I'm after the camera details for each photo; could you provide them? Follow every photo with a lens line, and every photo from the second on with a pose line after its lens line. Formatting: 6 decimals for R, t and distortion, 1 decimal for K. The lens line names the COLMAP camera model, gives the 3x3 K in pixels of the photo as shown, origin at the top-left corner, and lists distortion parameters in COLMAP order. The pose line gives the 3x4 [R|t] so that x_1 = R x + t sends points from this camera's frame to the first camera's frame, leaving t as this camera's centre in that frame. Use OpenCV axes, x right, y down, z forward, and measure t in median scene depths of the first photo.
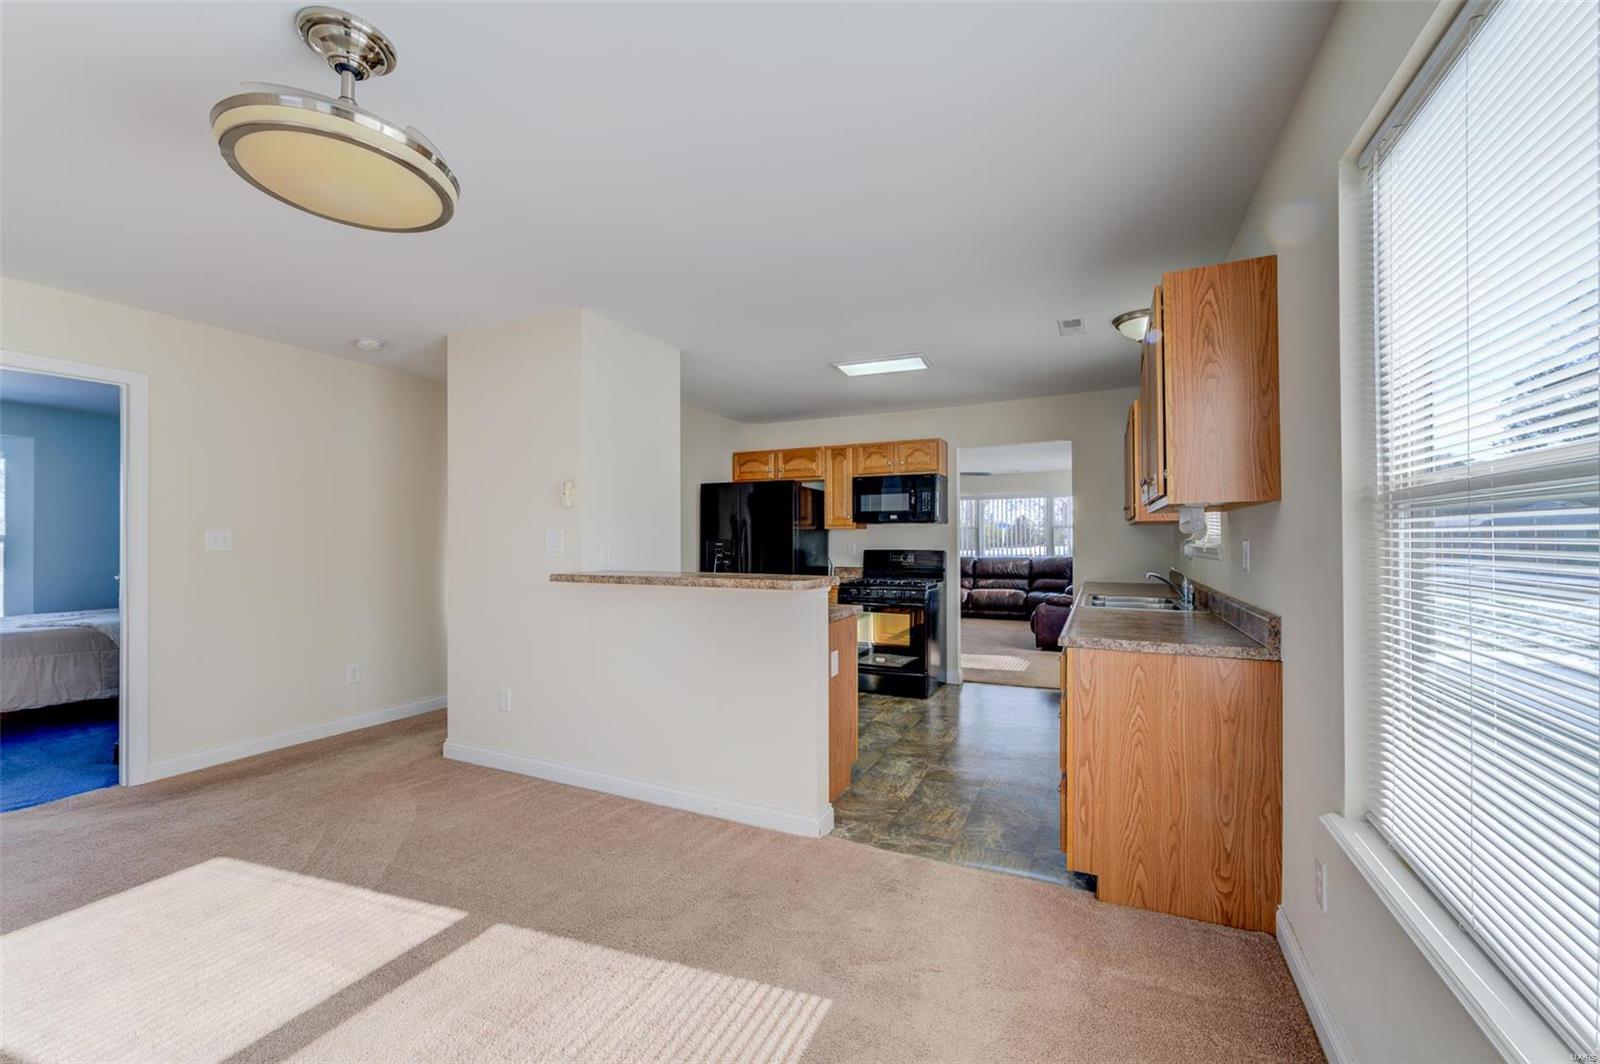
lens RADIAL K [[624.8, 0, 801.8], [0, 624.8, 538.7], [0, 0, 1]] dist [0.006974, -0.000489]
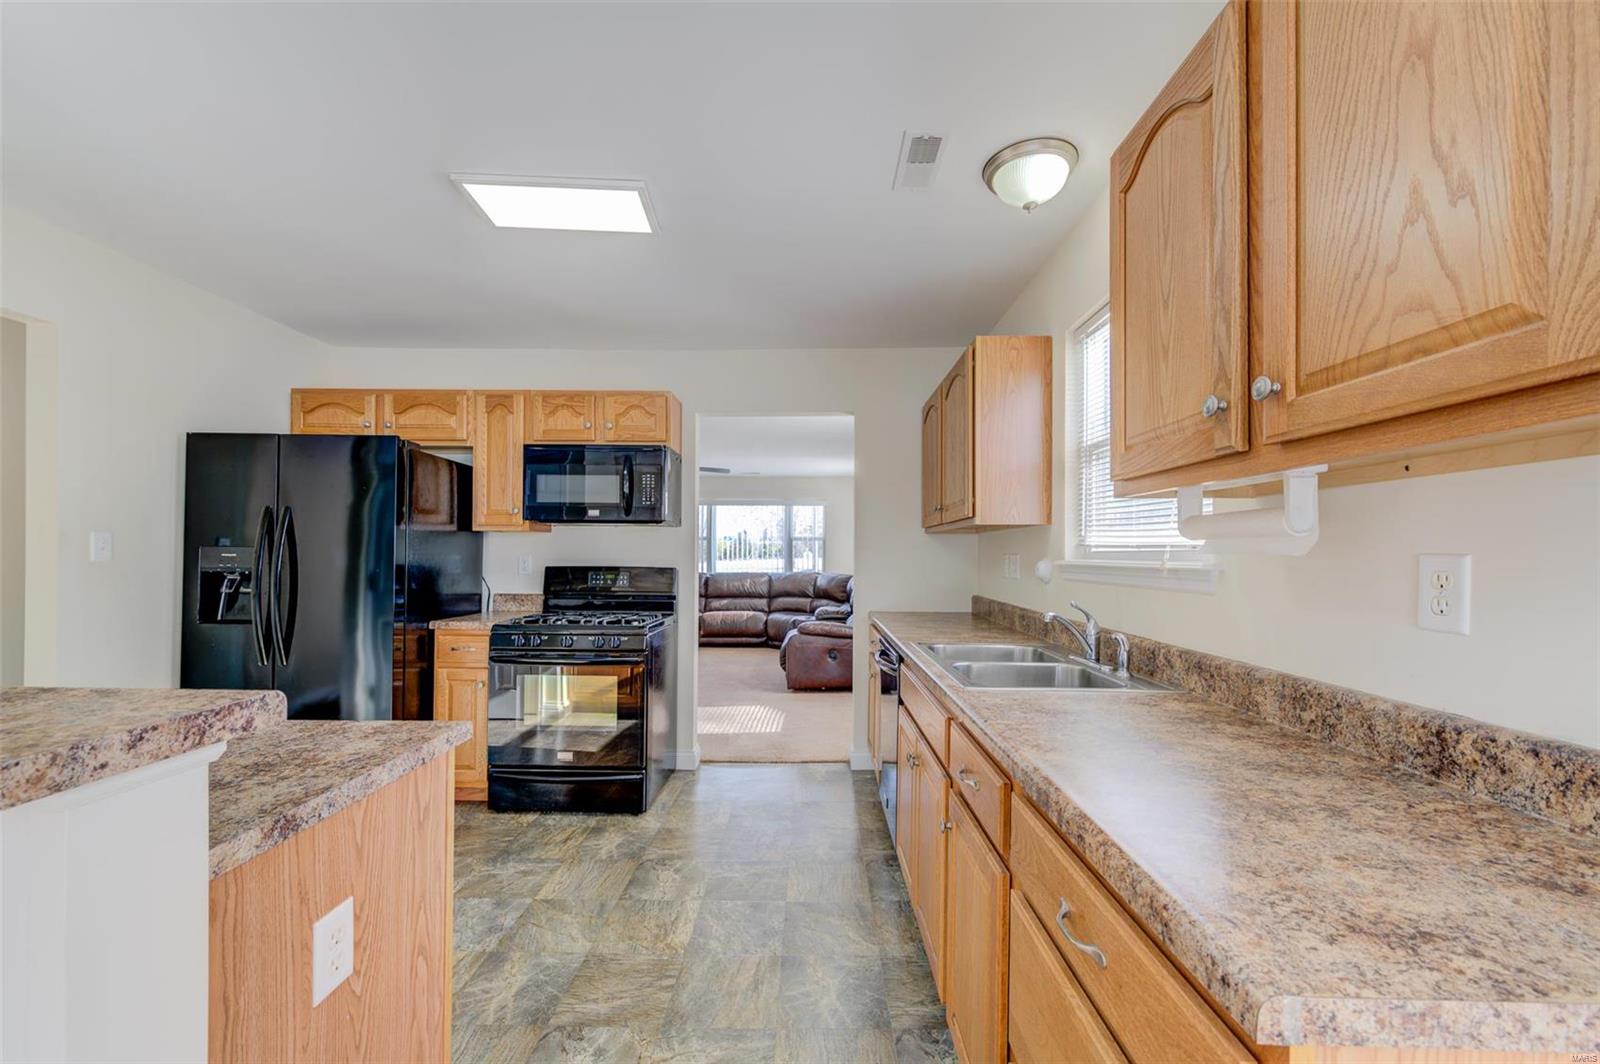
lens RADIAL K [[615.5, 0, 809.0], [0, 615.5, 554.1], [0, 0, 1]] dist [0.001177, 0.000048]
pose [[0.900716, 0.009263, 0.434310, 0.071863], [-0.010601, 0.999944, 0.000660, 0.002650], [-0.434280, -0.005199, 0.900763, 0.347807]]
